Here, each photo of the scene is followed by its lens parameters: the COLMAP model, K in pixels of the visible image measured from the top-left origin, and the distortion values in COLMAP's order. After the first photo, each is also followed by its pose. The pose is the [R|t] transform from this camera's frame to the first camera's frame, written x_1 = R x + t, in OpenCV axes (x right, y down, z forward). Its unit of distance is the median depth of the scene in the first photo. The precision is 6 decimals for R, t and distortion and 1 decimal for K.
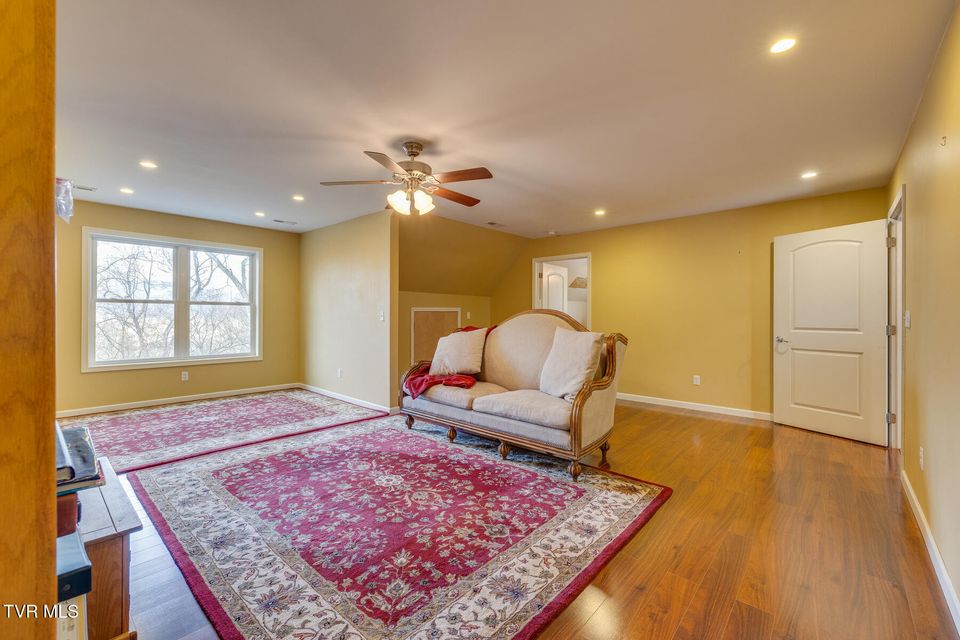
lens RADIAL K [[404.9, 0, 474.6], [0, 404.9, 315.7], [0, 0, 1]] dist [0.001595, 0.000255]
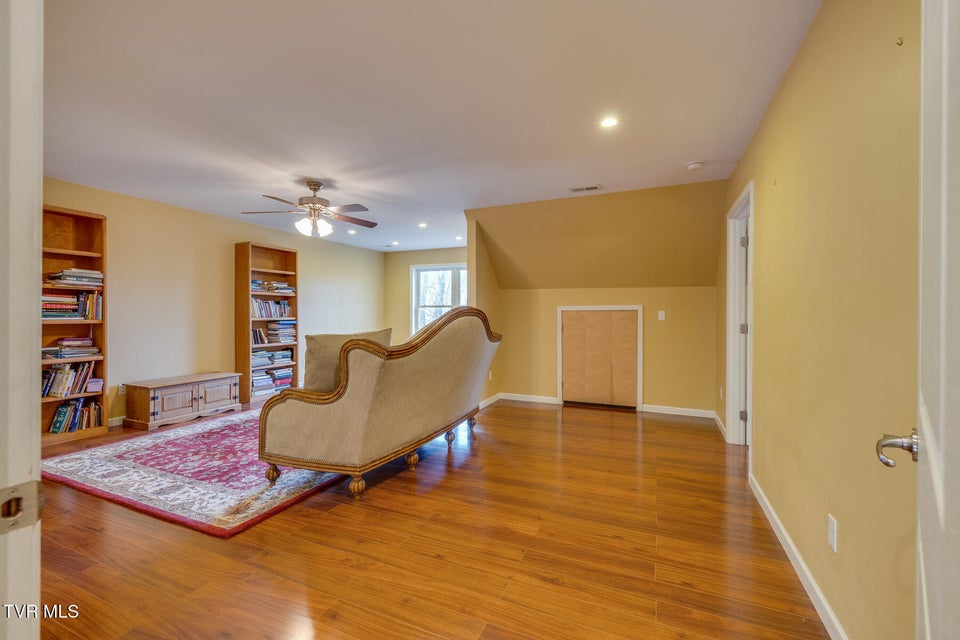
lens RADIAL K [[404.9, 0, 476.6], [0, 404.9, 317.1], [0, 0, 1]] dist [0.001595, 0.000255]
pose [[0.314991, 0.007106, -0.949068, 1.520095], [-0.003179, 0.999974, 0.006432, -0.003900], [0.949089, 0.000991, 0.315005, 1.330912]]
